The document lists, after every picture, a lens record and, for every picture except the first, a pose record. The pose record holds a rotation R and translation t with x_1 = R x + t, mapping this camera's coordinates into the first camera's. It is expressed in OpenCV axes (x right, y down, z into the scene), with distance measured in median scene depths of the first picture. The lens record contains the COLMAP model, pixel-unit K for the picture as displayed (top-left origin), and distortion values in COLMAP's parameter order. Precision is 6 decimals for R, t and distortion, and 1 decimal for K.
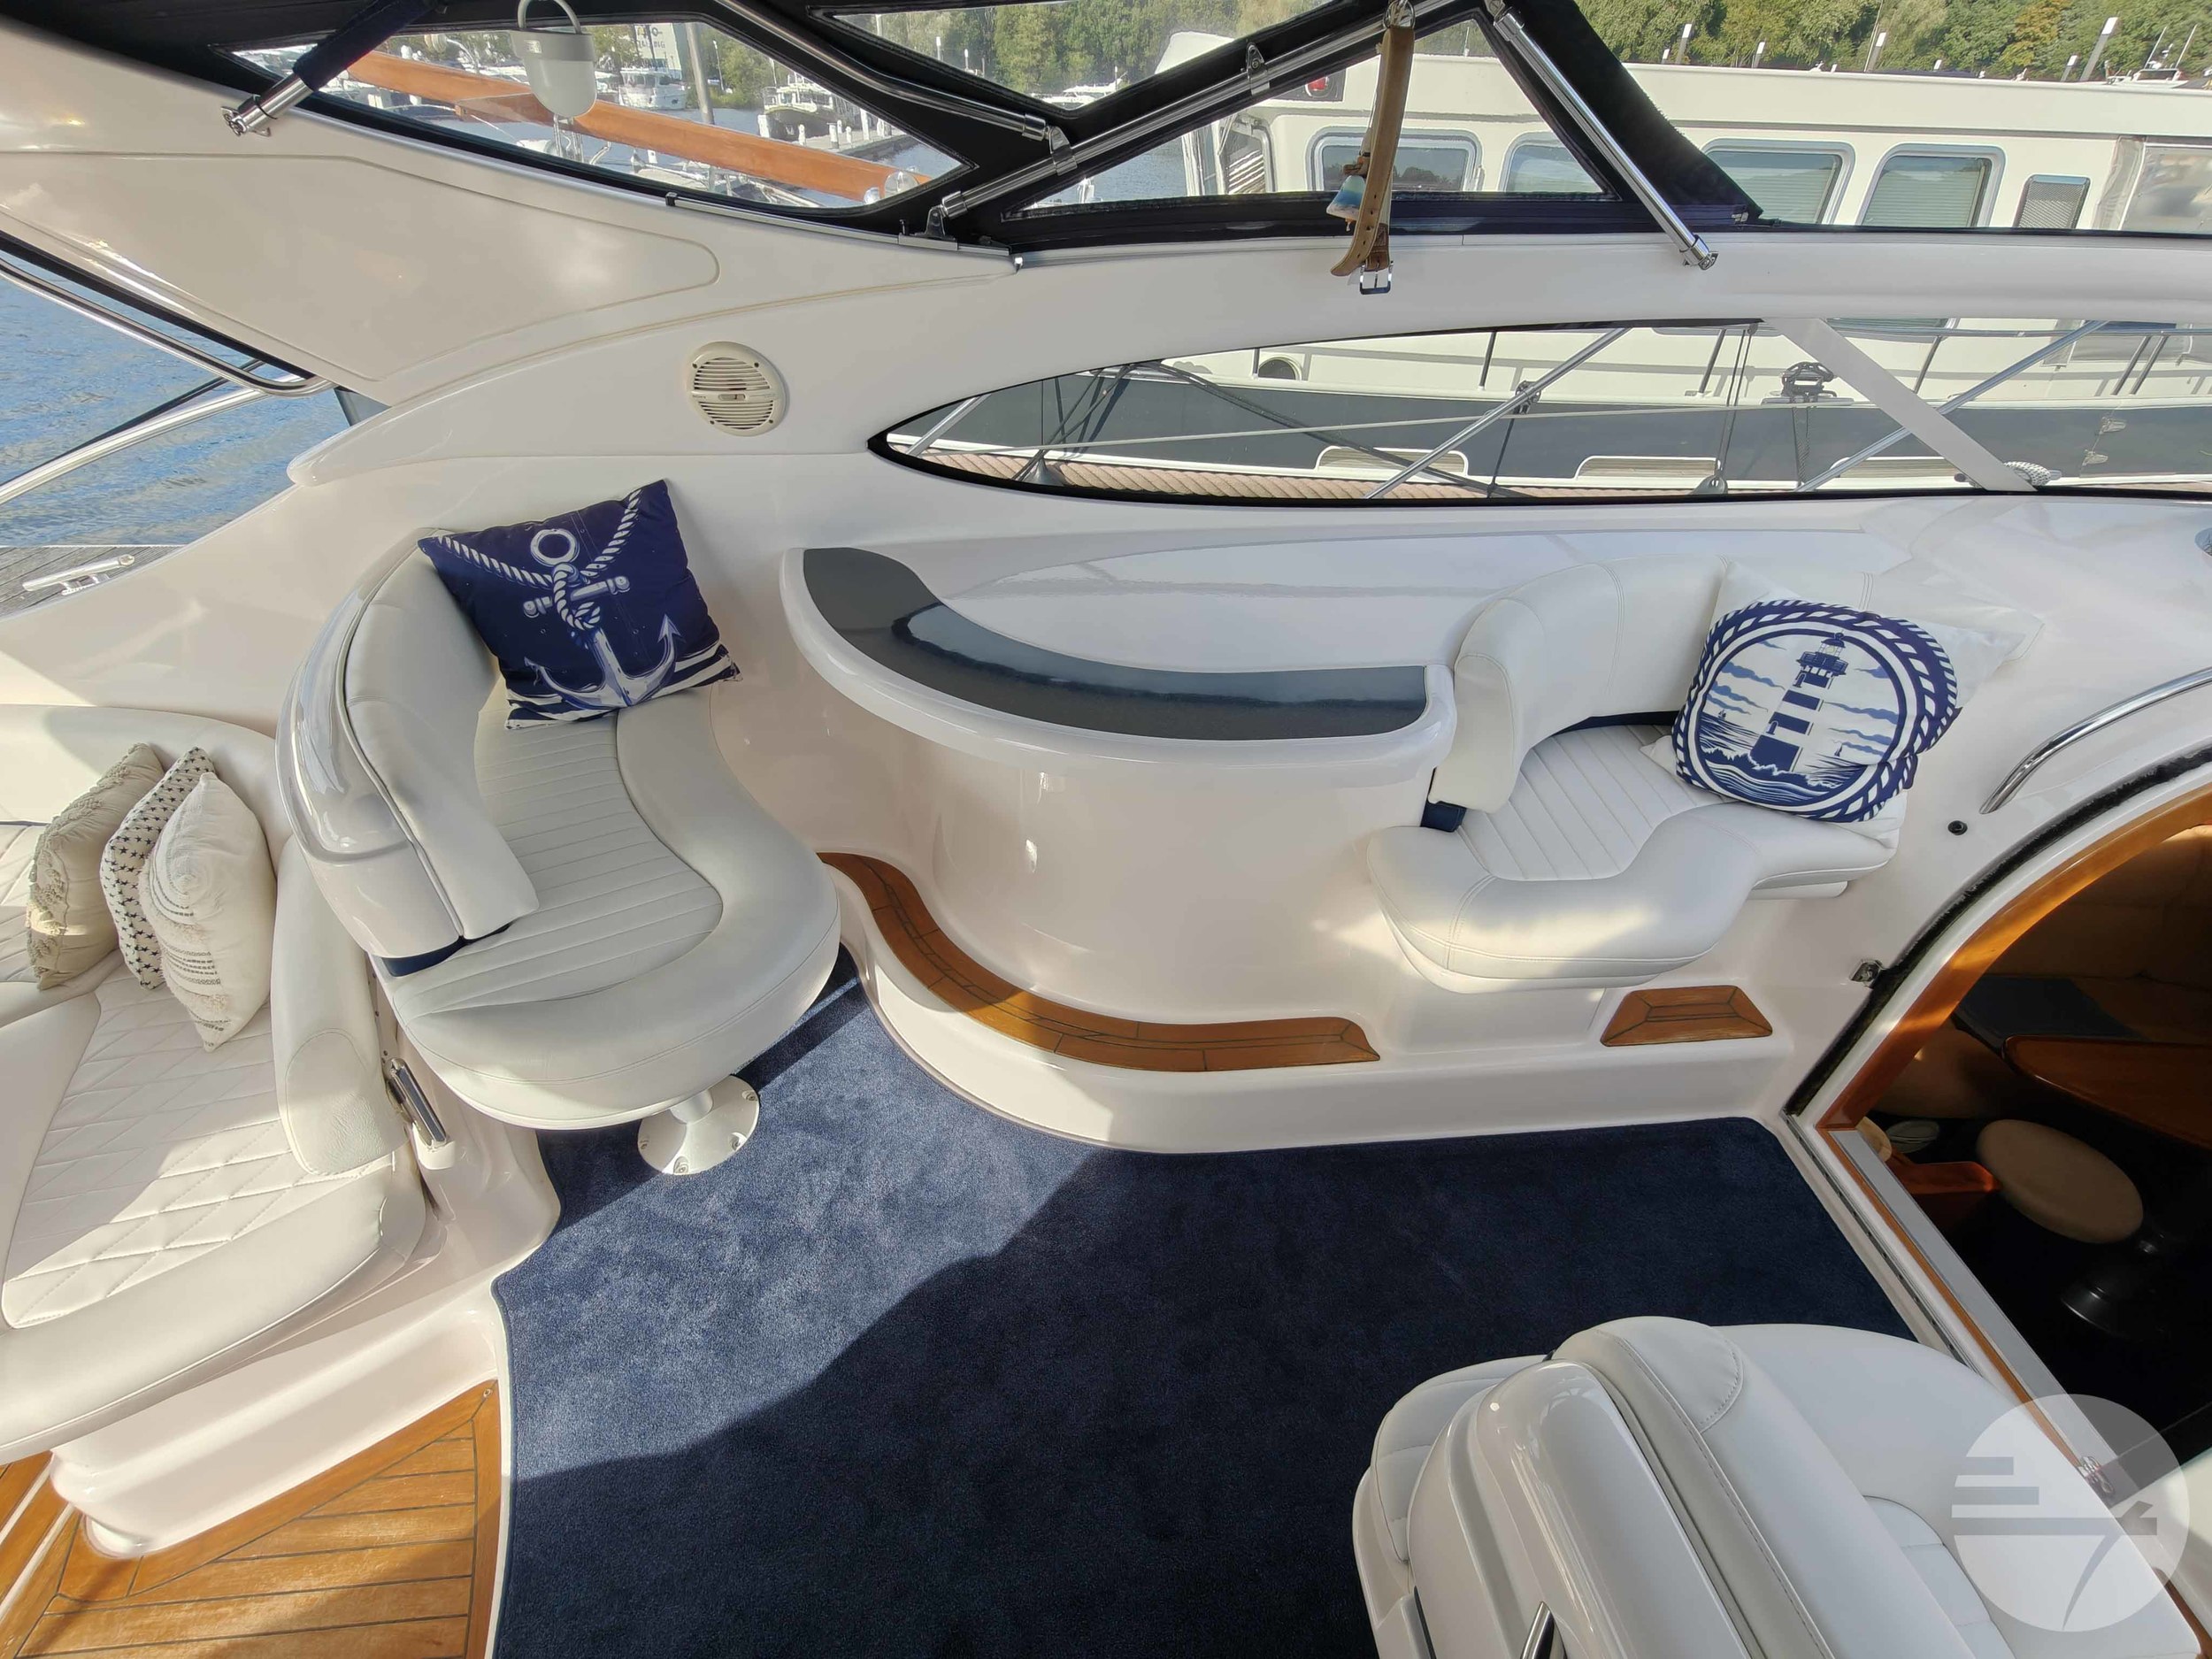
lens RADIAL K [[995.0, 0, 1107.2], [0, 995.0, 822.6], [0, 0, 1]] dist [0.004228, 0.000011]
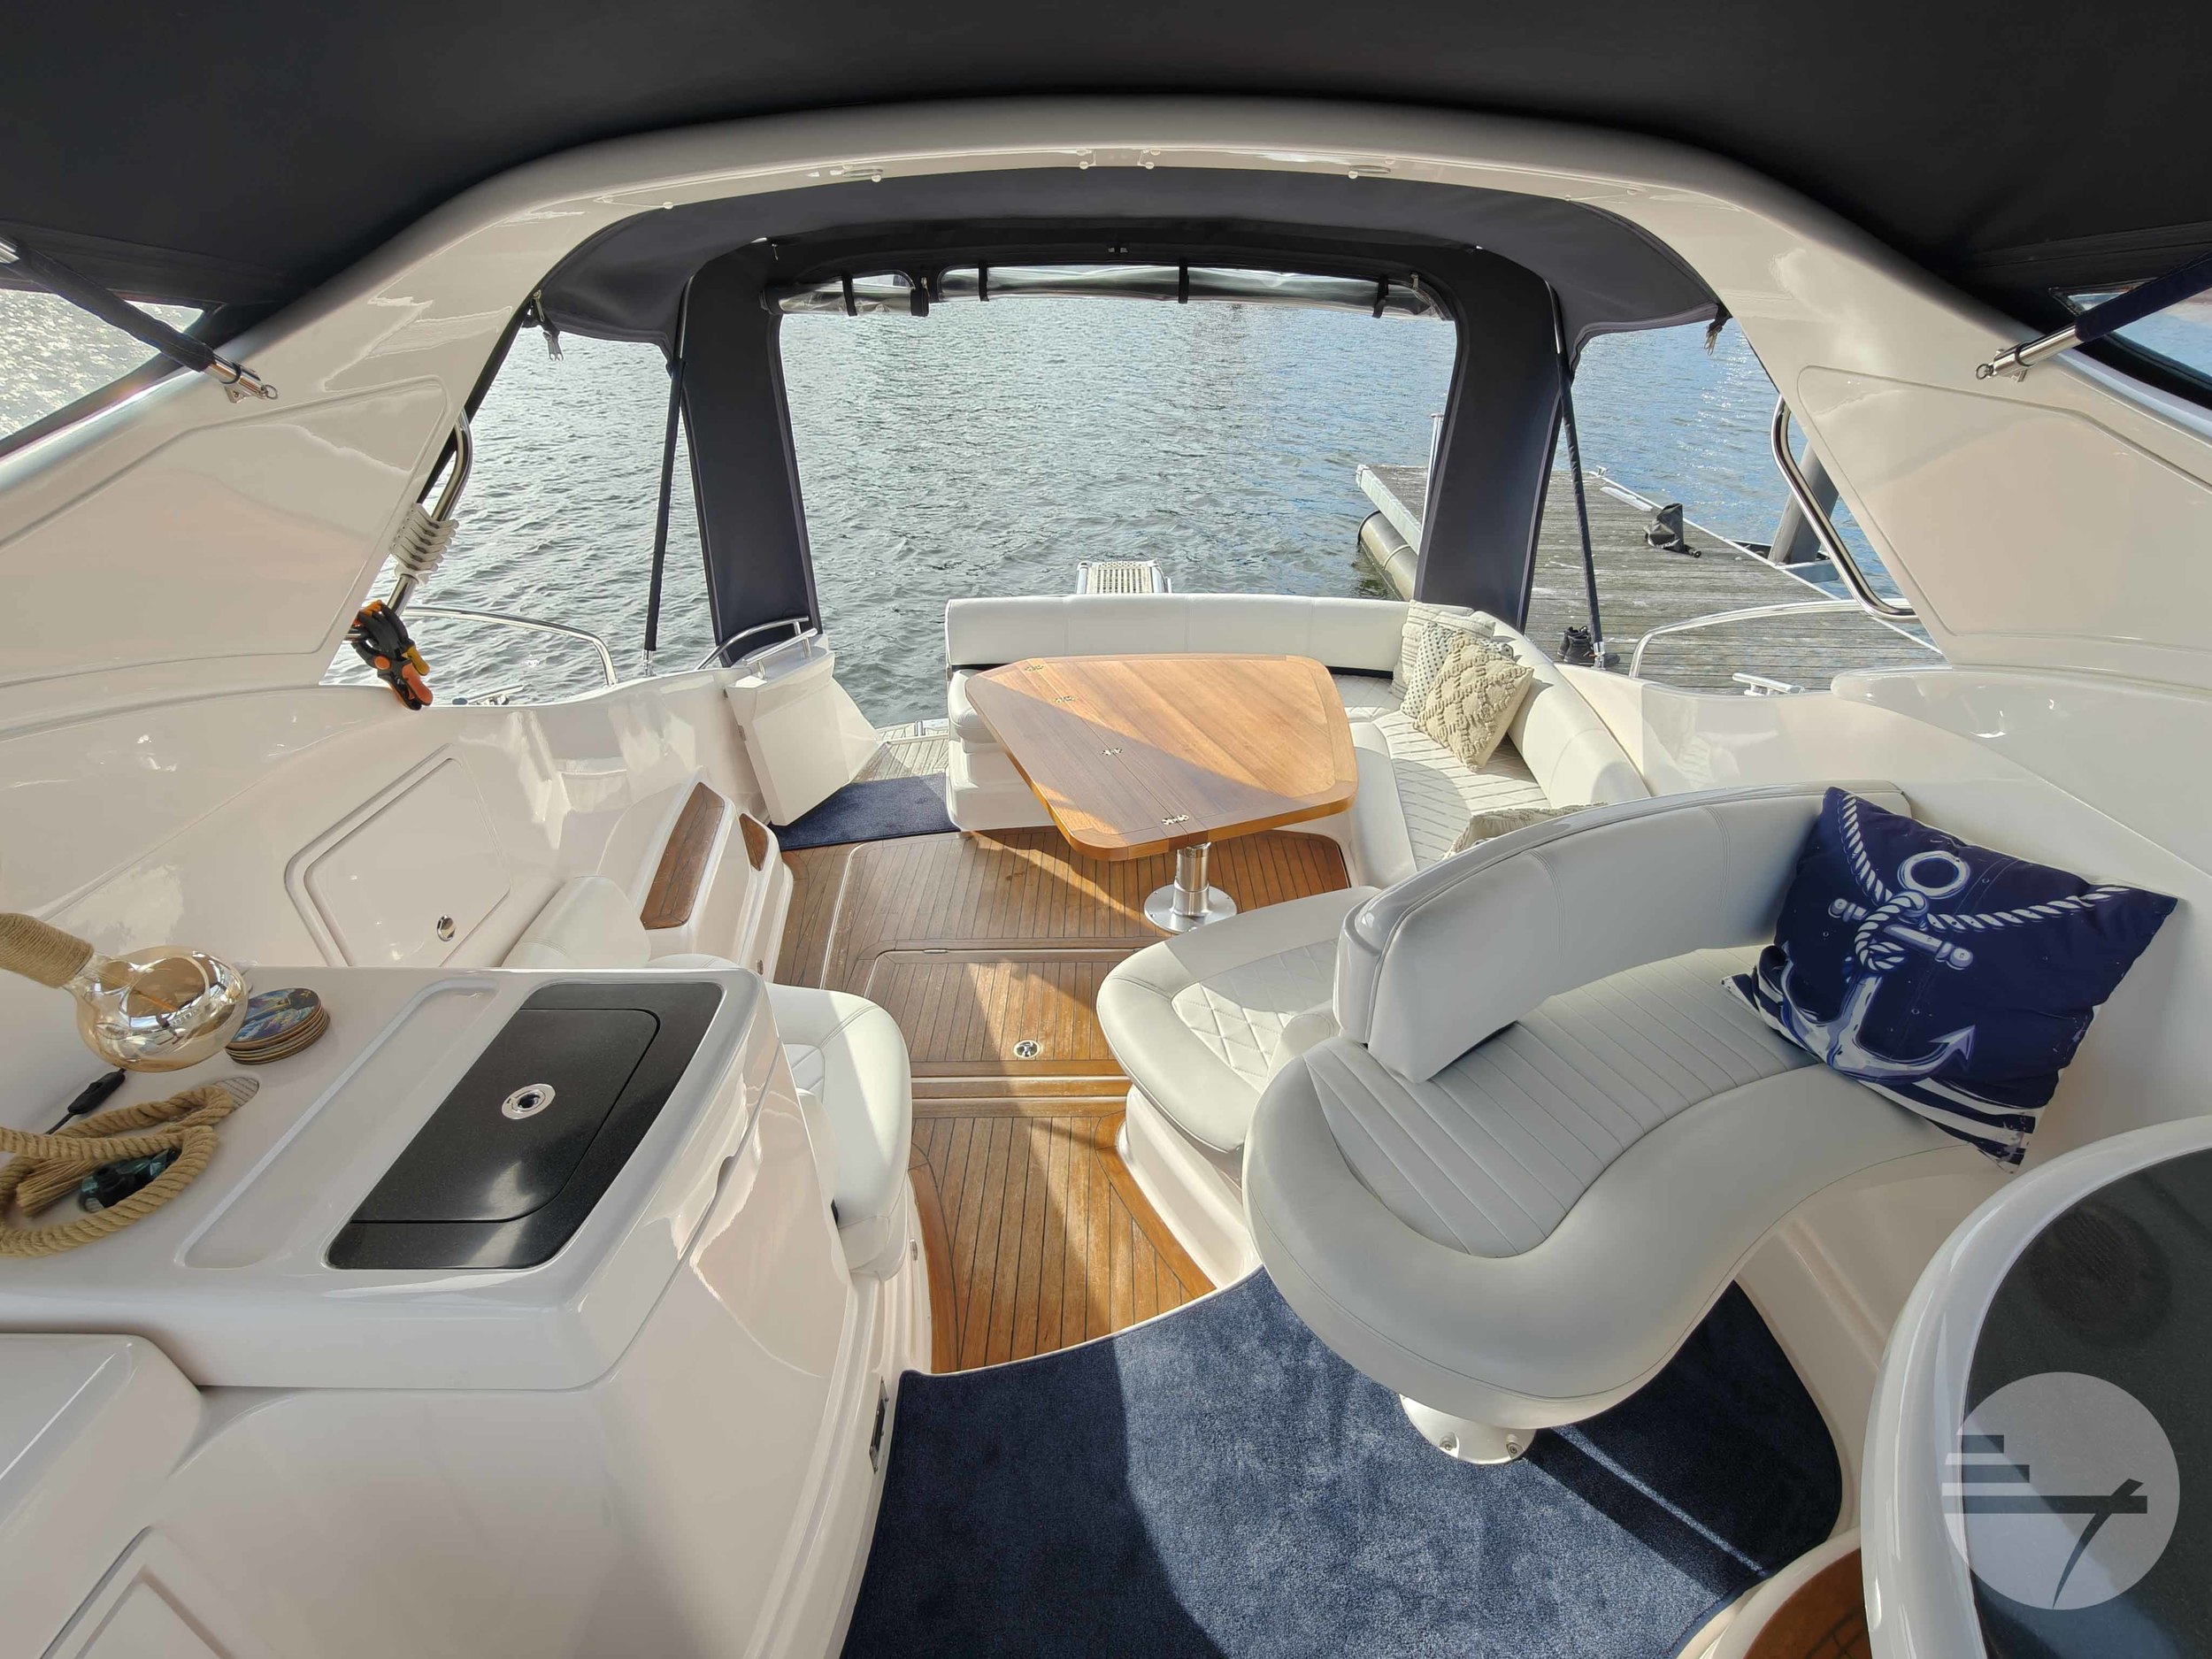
lens RADIAL K [[1008.3, 0, 1103.1], [0, 1008.3, 824.0], [0, 0, 1]] dist [0.002792, 0.000235]
pose [[-0.084358, 0.488399, -0.868533, 0.156268], [-0.591937, 0.676606, 0.437967, -0.261599], [0.801557, 0.551063, 0.232025, 0.280584]]
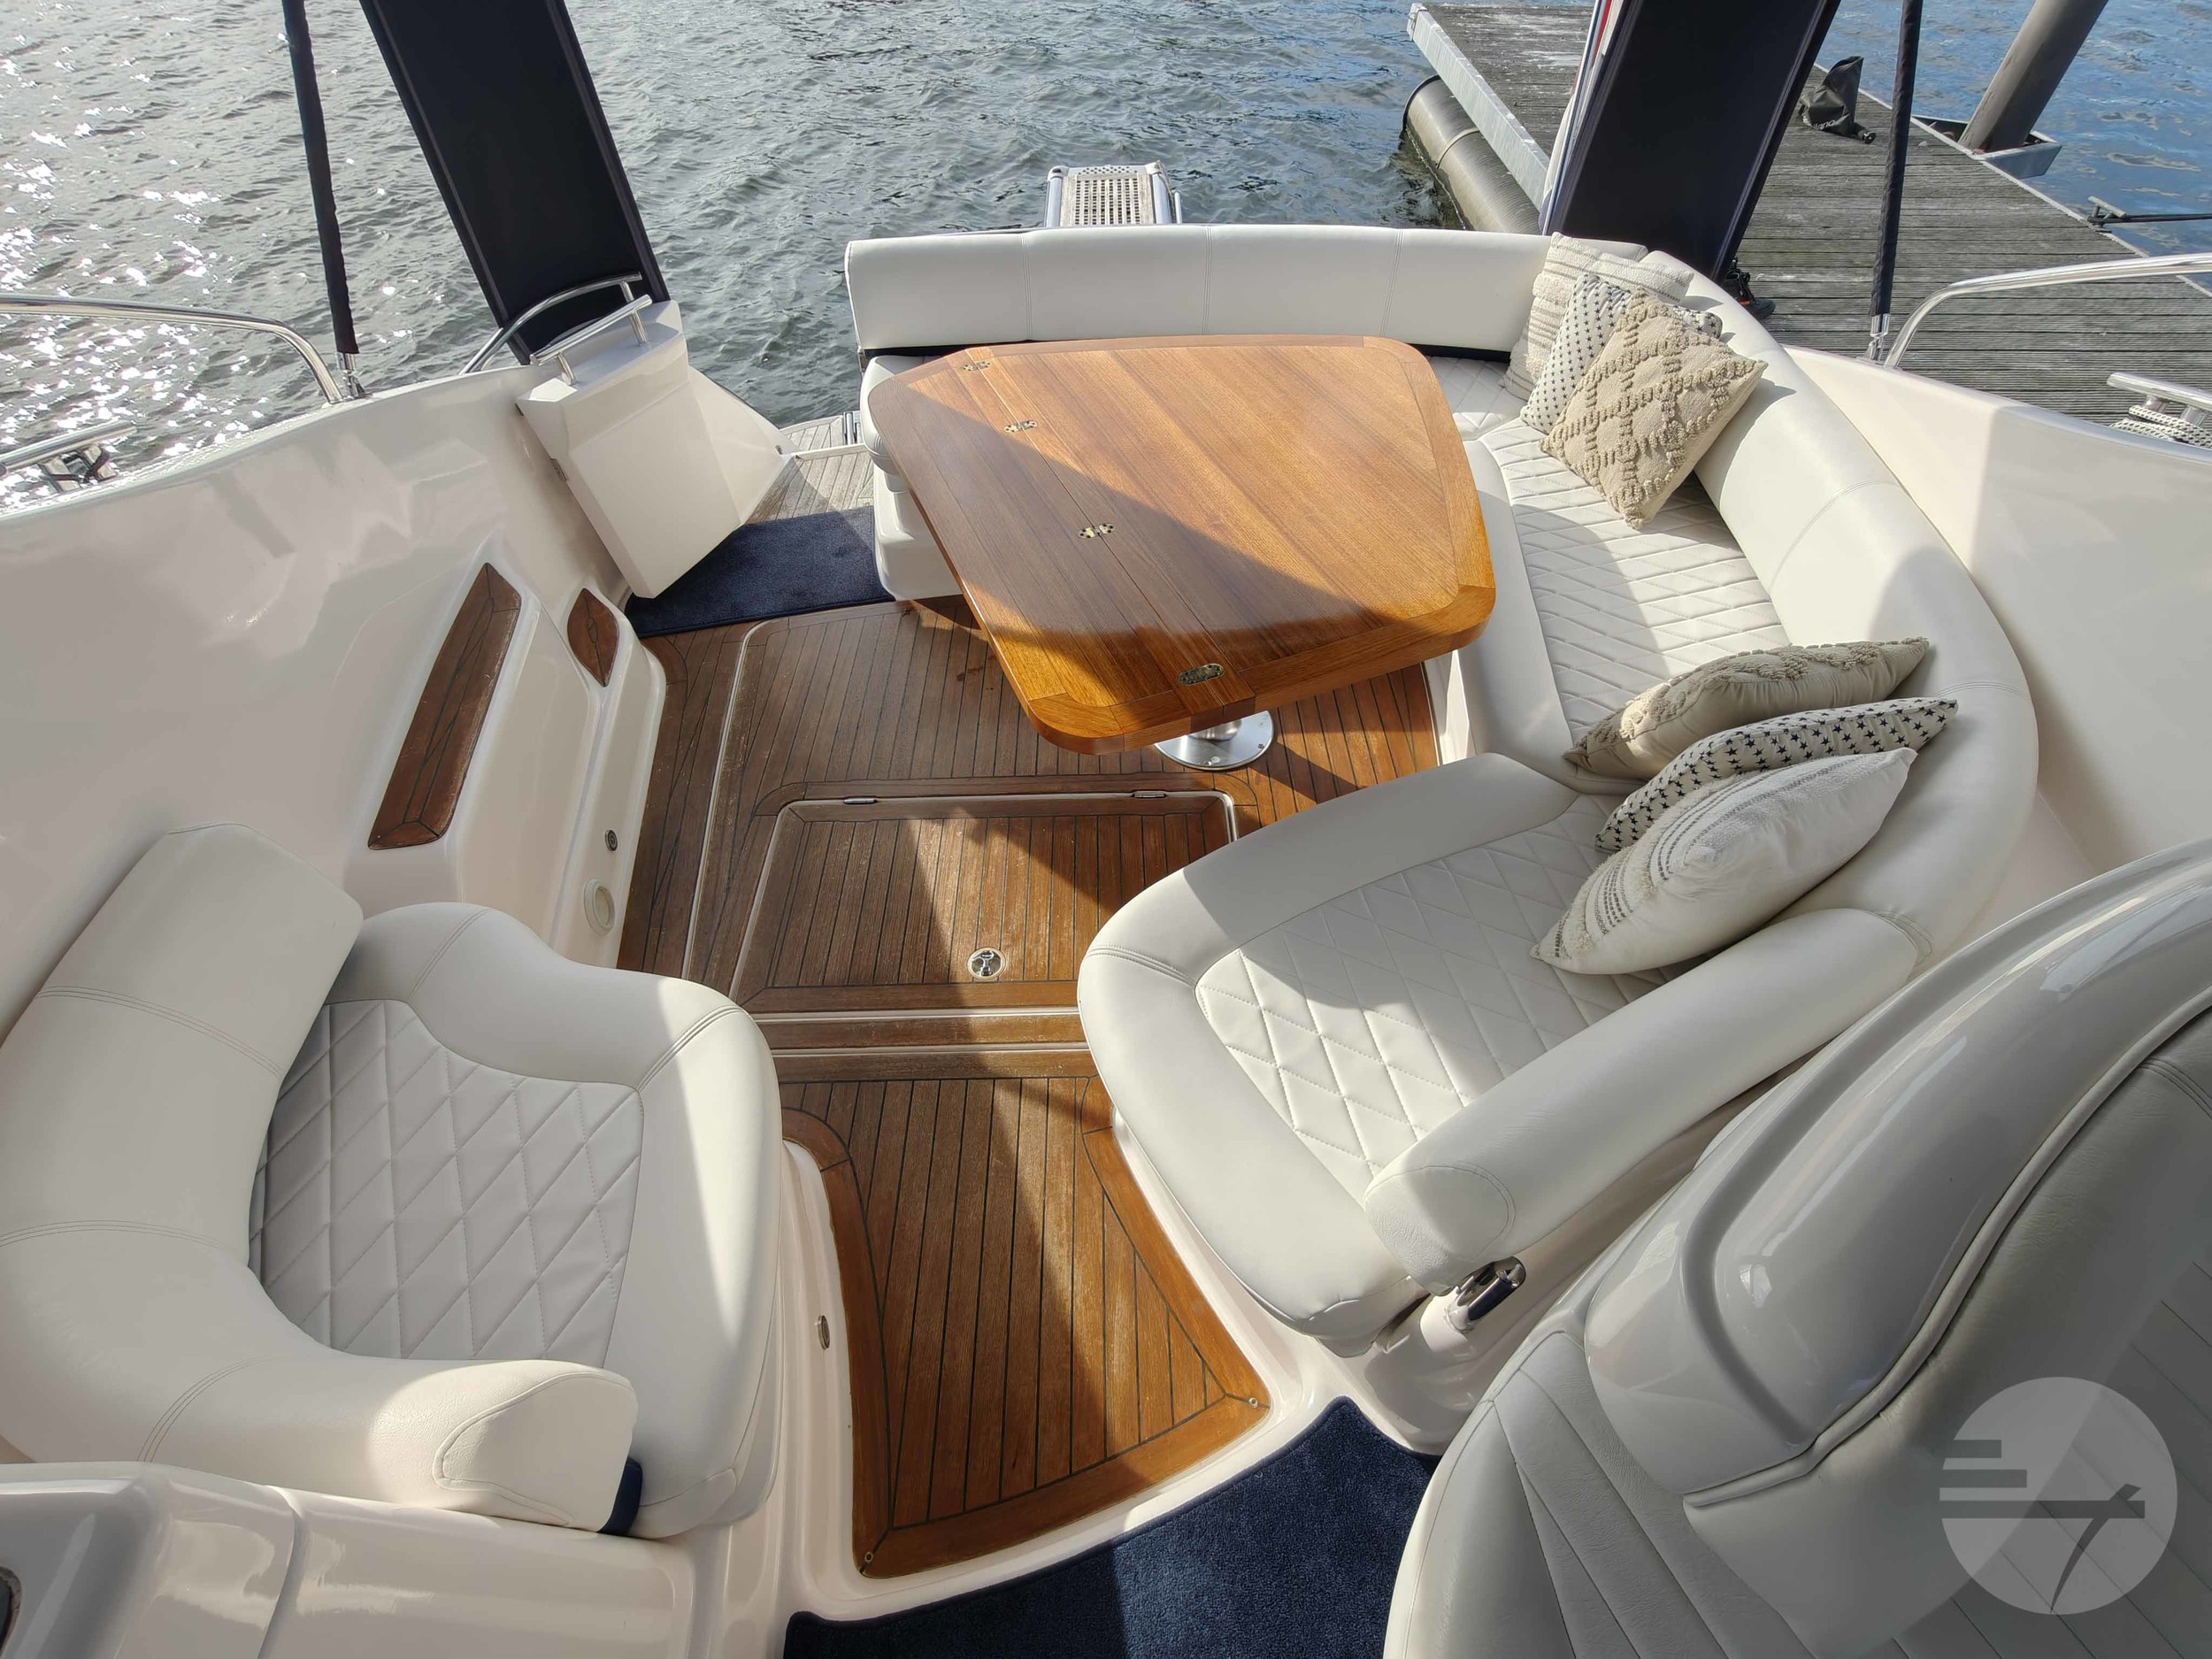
lens RADIAL K [[995.0, 0, 1107.2], [0, 995.0, 822.6], [0, 0, 1]] dist [0.004228, 0.000011]
pose [[-0.067882, 0.747916, -0.660313, -0.405070], [-0.585692, 0.505921, 0.633252, -0.136644], [0.807686, 0.429727, 0.403705, 0.332355]]
